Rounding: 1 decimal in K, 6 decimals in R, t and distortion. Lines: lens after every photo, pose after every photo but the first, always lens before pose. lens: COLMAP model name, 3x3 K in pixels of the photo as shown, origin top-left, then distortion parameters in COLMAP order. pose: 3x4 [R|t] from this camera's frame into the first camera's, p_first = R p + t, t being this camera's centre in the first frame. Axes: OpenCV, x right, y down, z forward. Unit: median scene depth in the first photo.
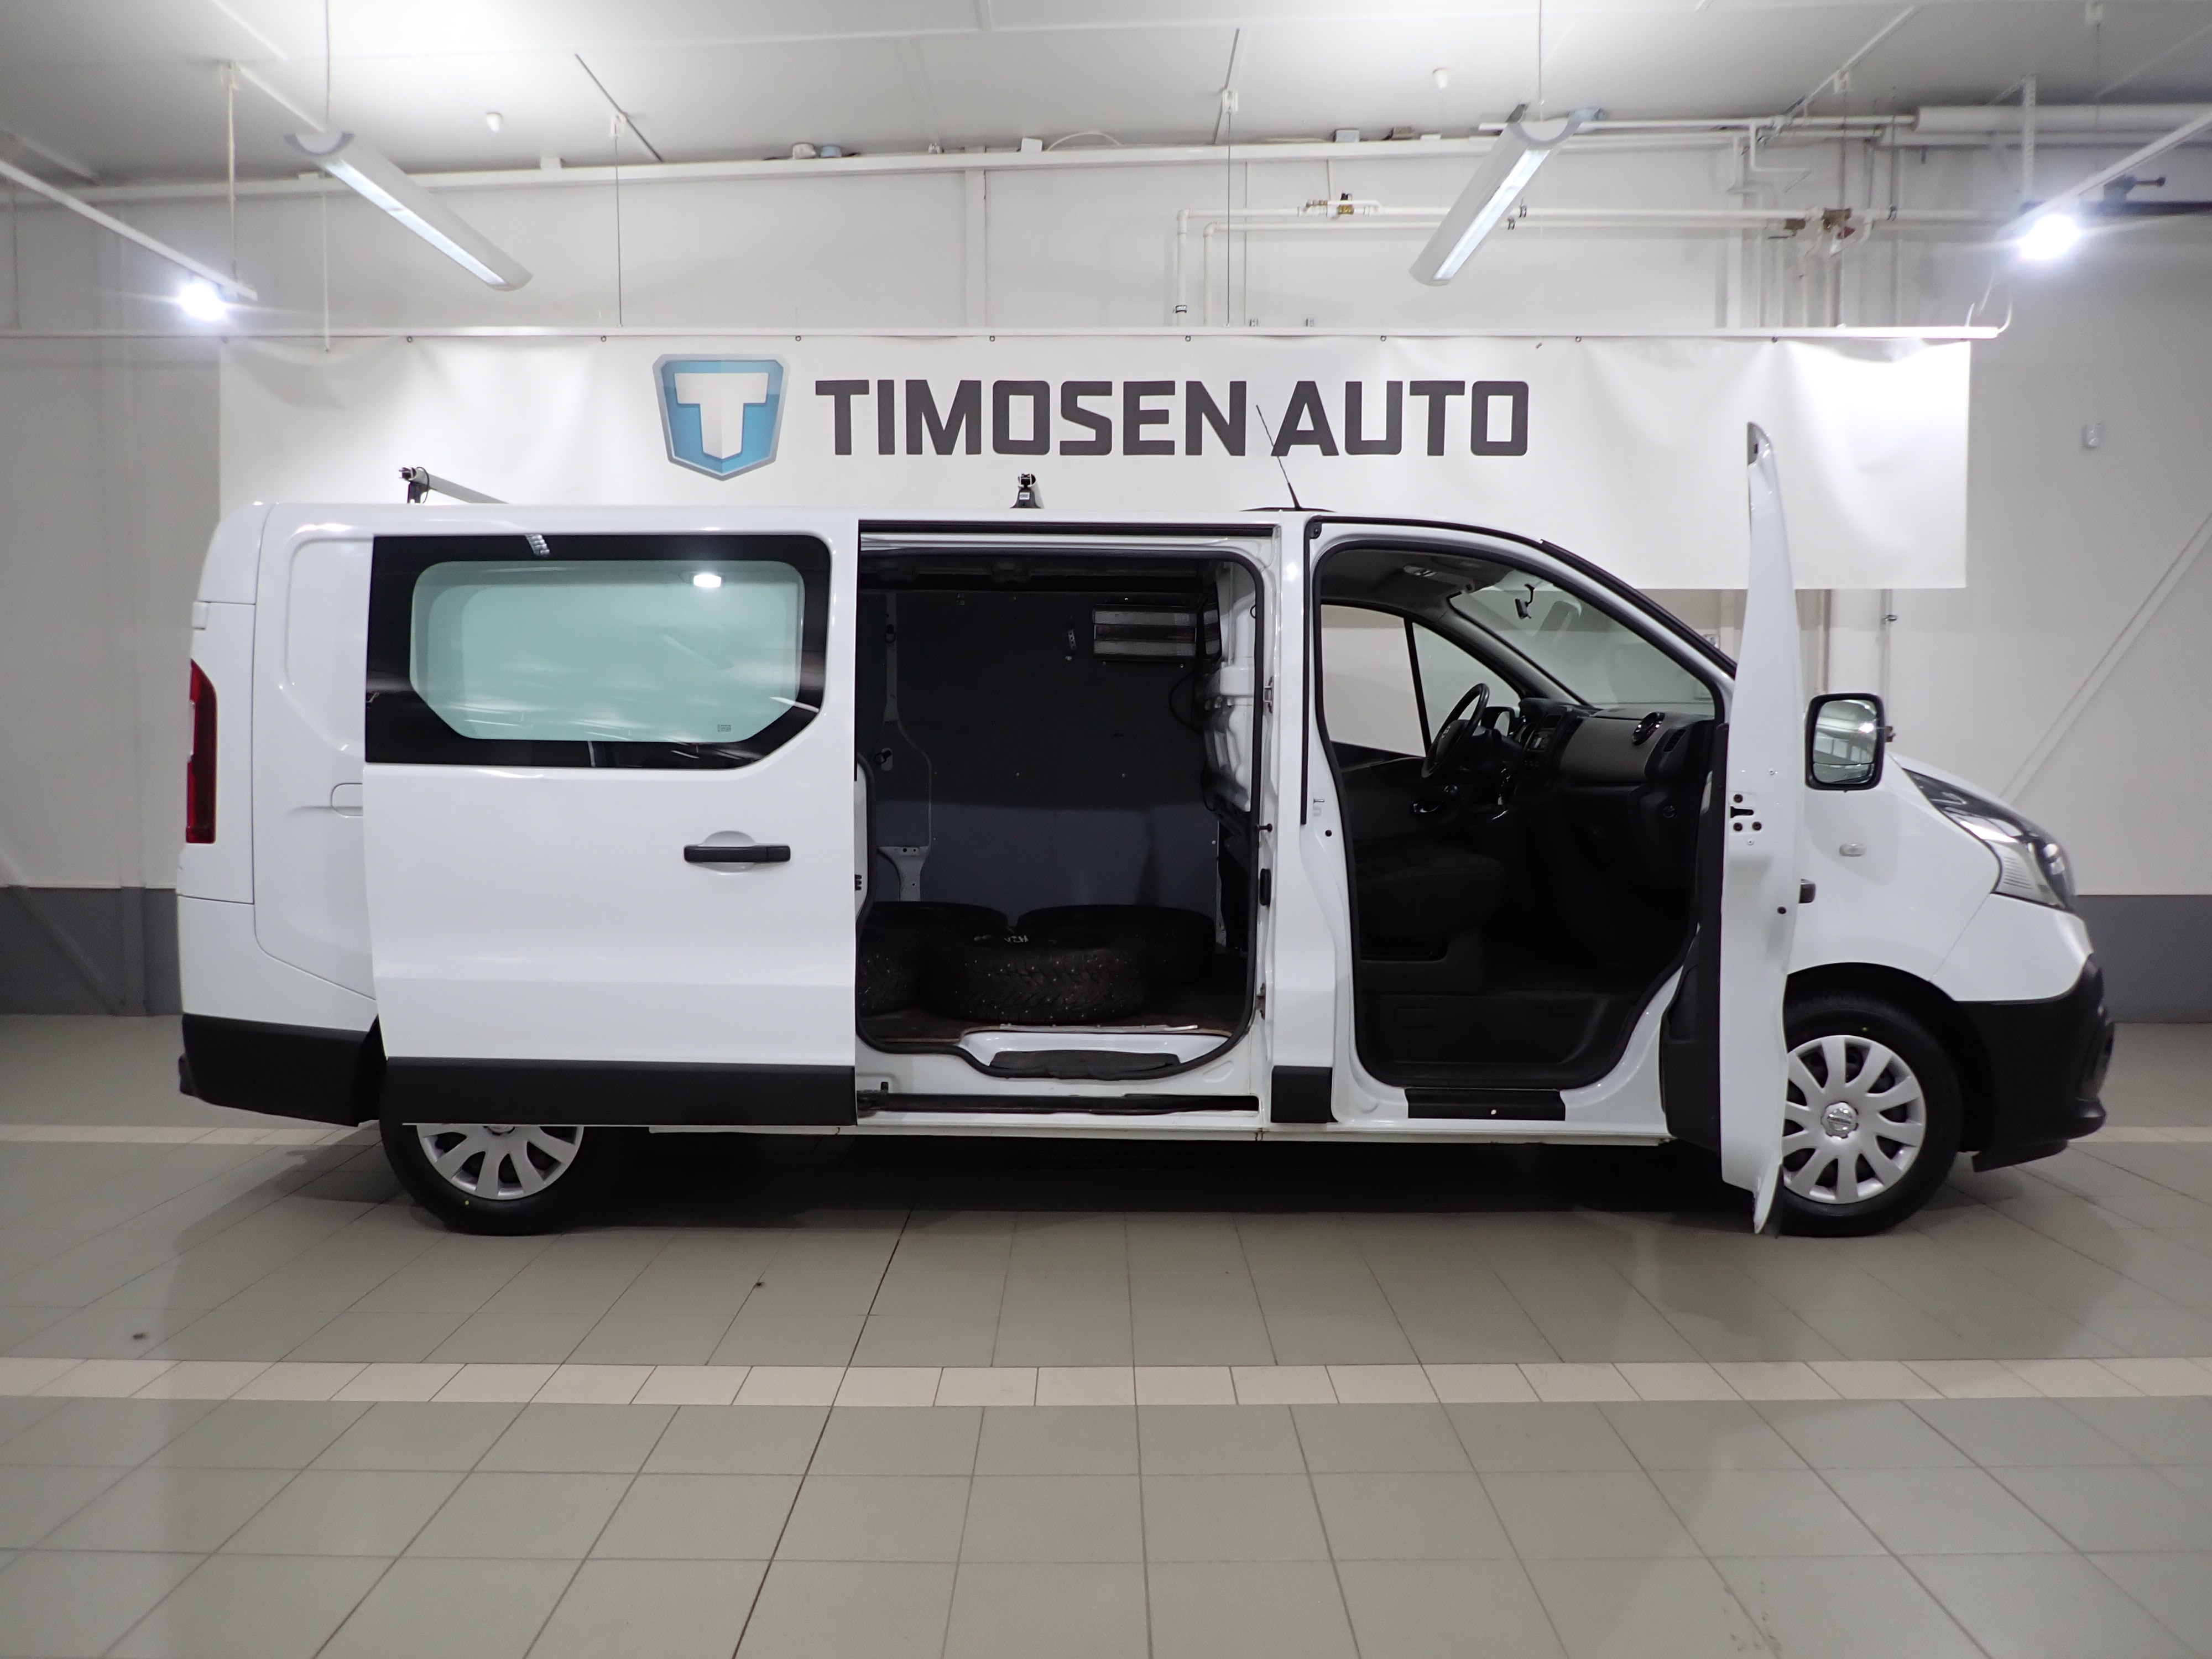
lens RADIAL K [[1610.9, 0, 1097.4], [0, 1610.9, 824.9], [0, 0, 1]] dist [0.002873, -0.004856]
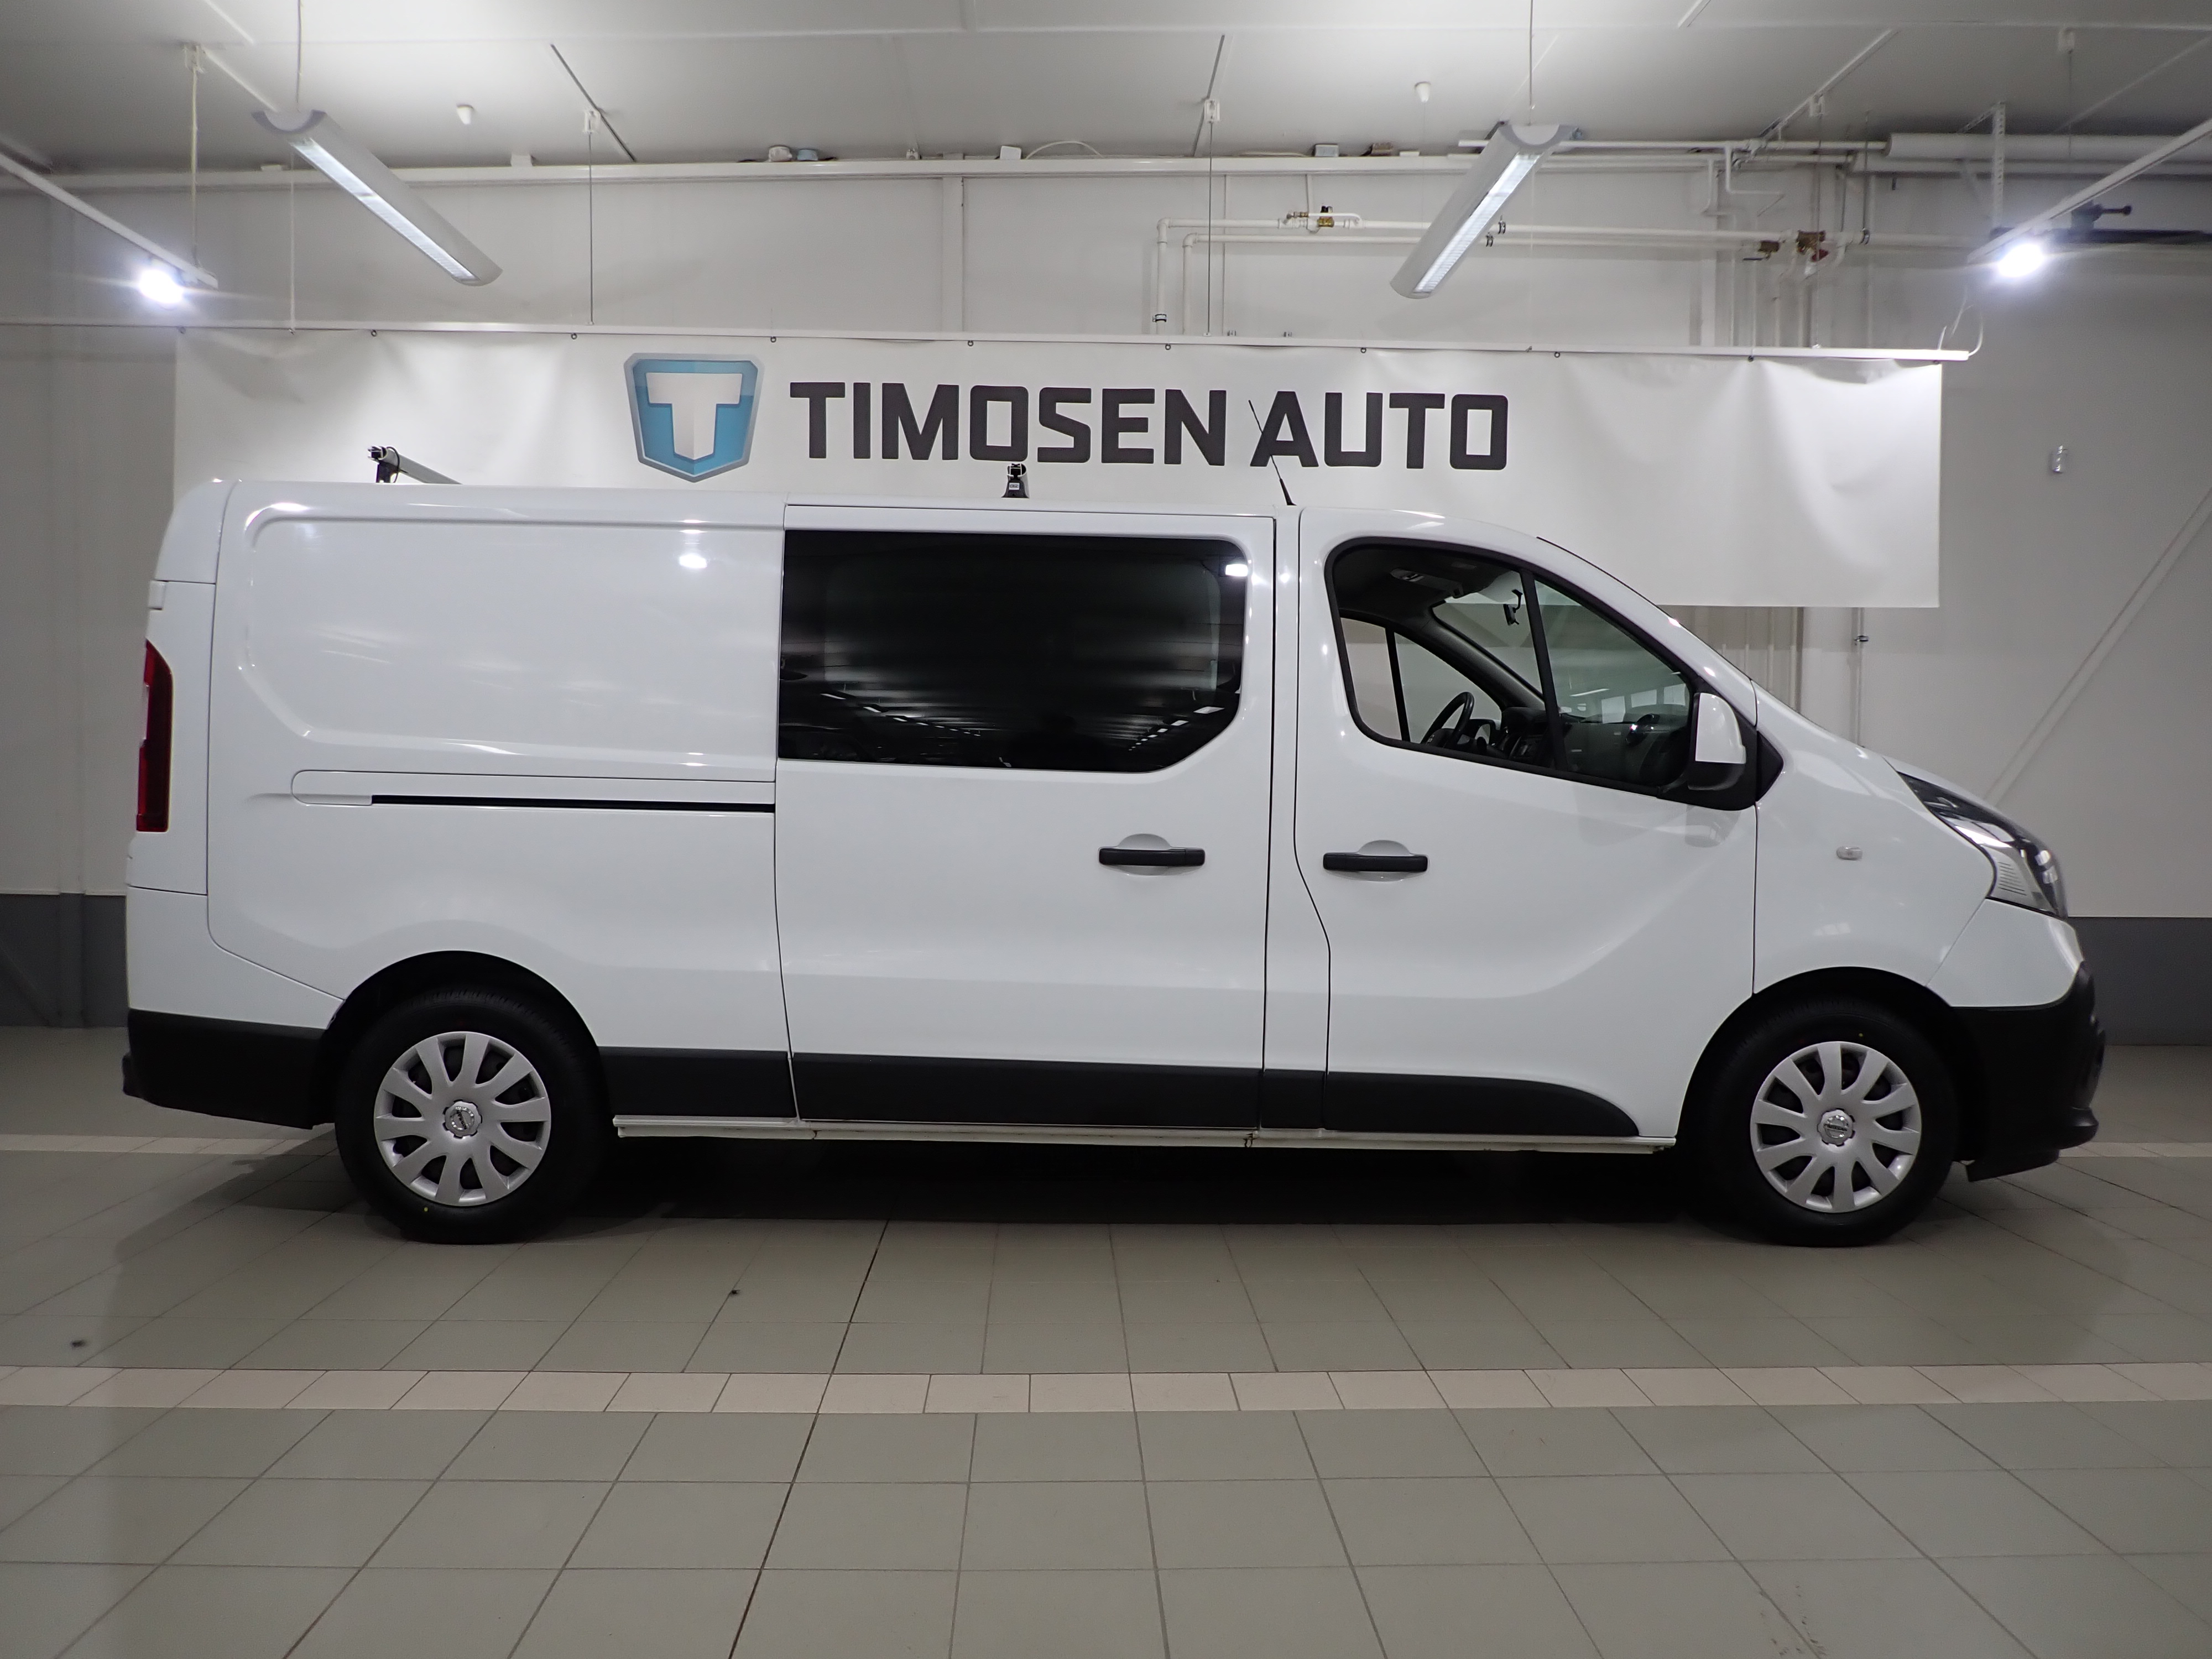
lens RADIAL K [[1610.9, 0, 1097.4], [0, 1610.9, 824.9], [0, 0, 1]] dist [0.002873, -0.004856]
pose [[0.999493, 0.009159, 0.030480, -0.015217], [-0.008483, 0.999717, -0.022229, 0.015628], [-0.030675, 0.021959, 0.999288, 0.015624]]
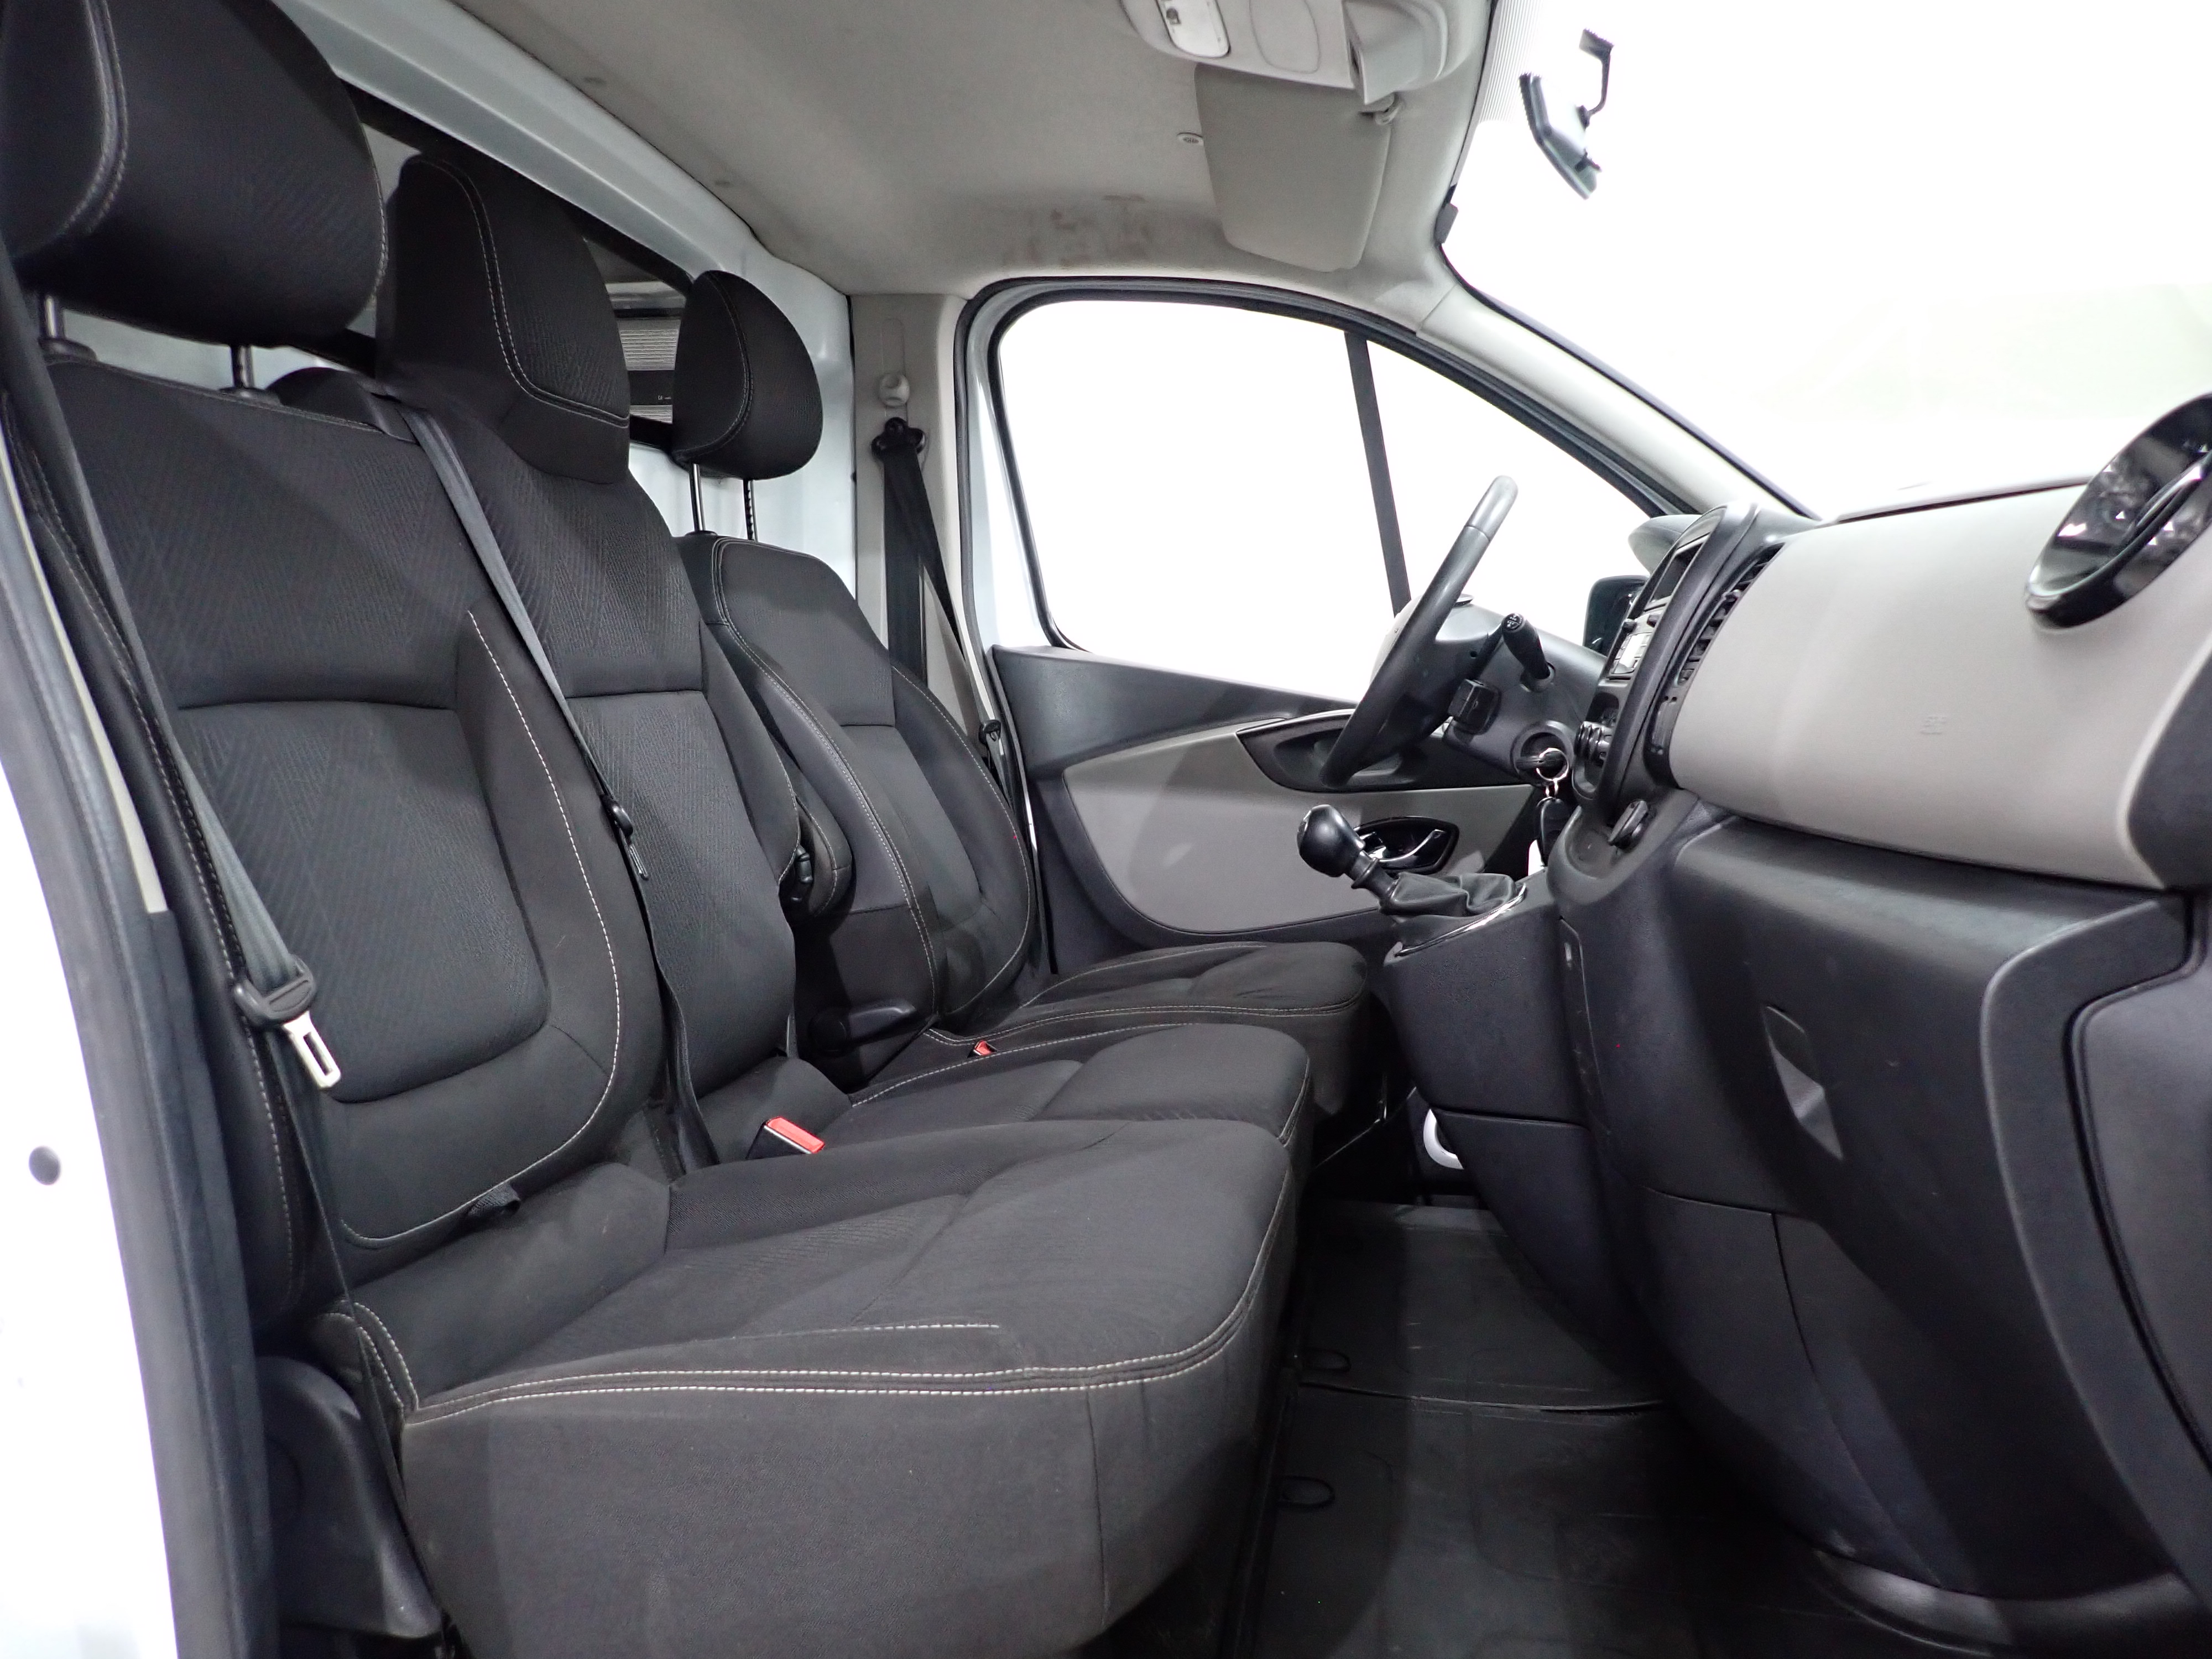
lens RADIAL K [[1610.9, 0, 1097.4], [0, 1610.9, 824.9], [0, 0, 1]] dist [0.002873, -0.004856]
pose [[0.982552, 0.014397, -0.185432, 0.203458], [-0.008774, 0.999478, 0.031108, -0.026319], [0.185783, -0.028938, 0.982165, 0.619700]]
